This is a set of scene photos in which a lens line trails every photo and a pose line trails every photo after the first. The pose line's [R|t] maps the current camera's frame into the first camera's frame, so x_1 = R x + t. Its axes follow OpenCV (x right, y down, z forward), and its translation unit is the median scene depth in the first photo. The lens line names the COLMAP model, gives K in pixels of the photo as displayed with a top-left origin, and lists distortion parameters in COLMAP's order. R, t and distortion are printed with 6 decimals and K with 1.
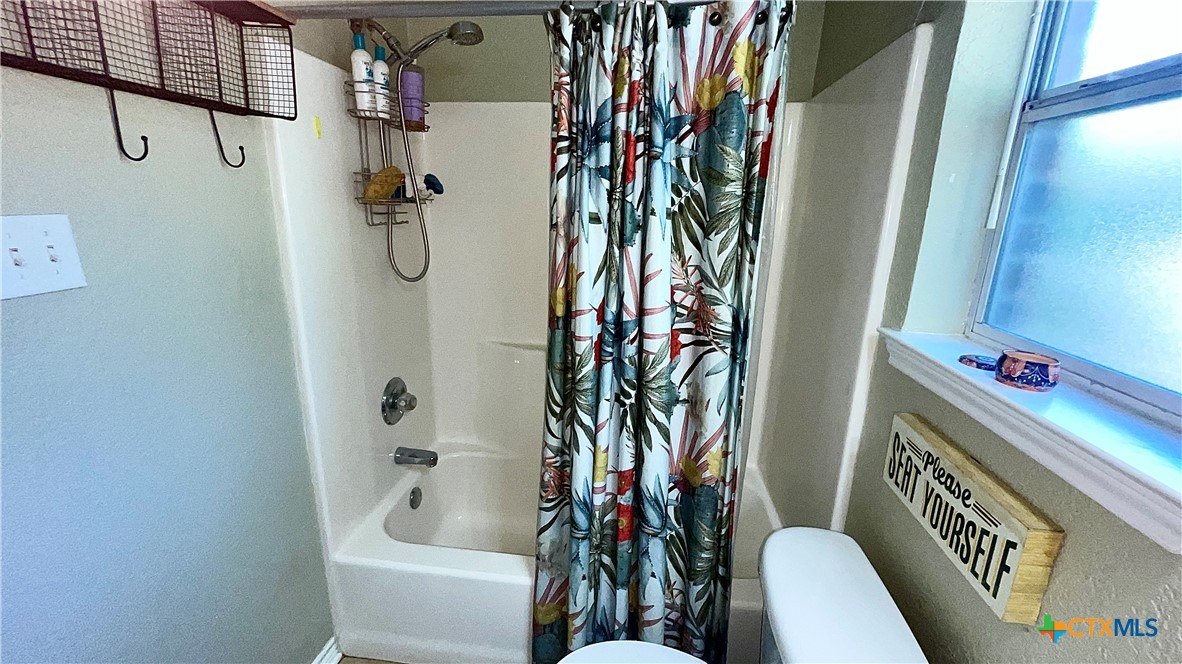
lens RADIAL K [[480.5, 0, 592.8], [0, 480.5, 327.8], [0, 0, 1]] dist [-0.002668, 0.000087]
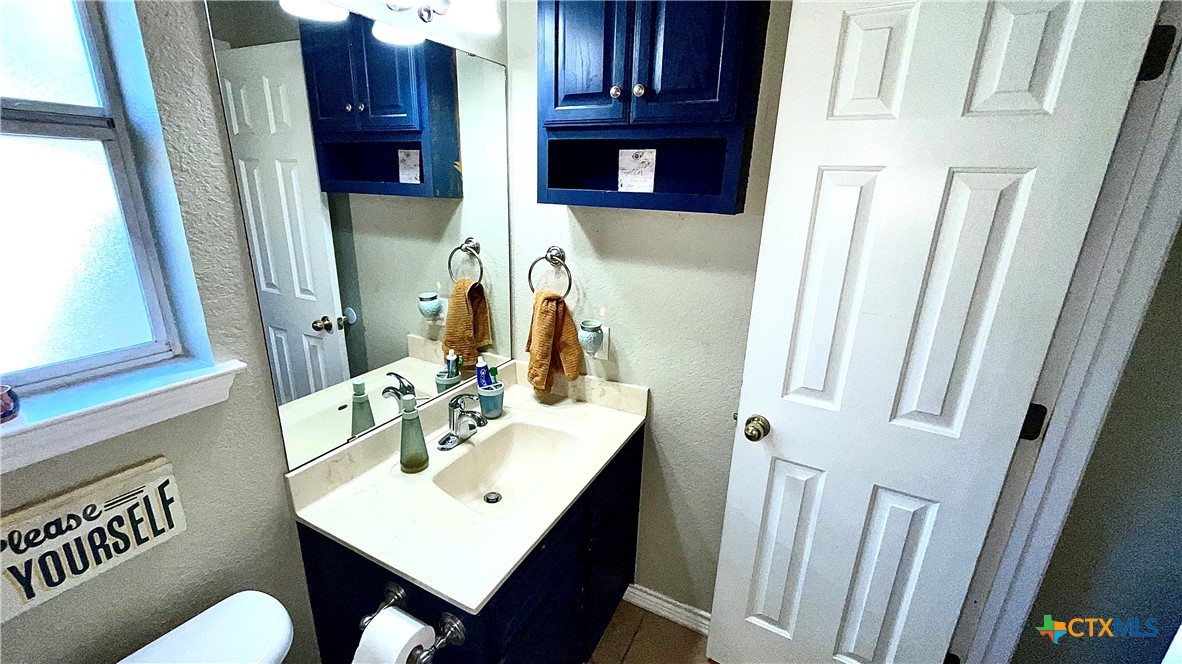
lens RADIAL K [[480.5, 0, 589.6], [0, 480.5, 333.6], [0, 0, 1]] dist [-0.002668, 0.000087]
pose [[-0.938387, -0.154458, 0.309148, -0.532842], [0.031726, 0.852282, 0.522120, -0.514526], [-0.344126, 0.499759, -0.794870, 1.313680]]
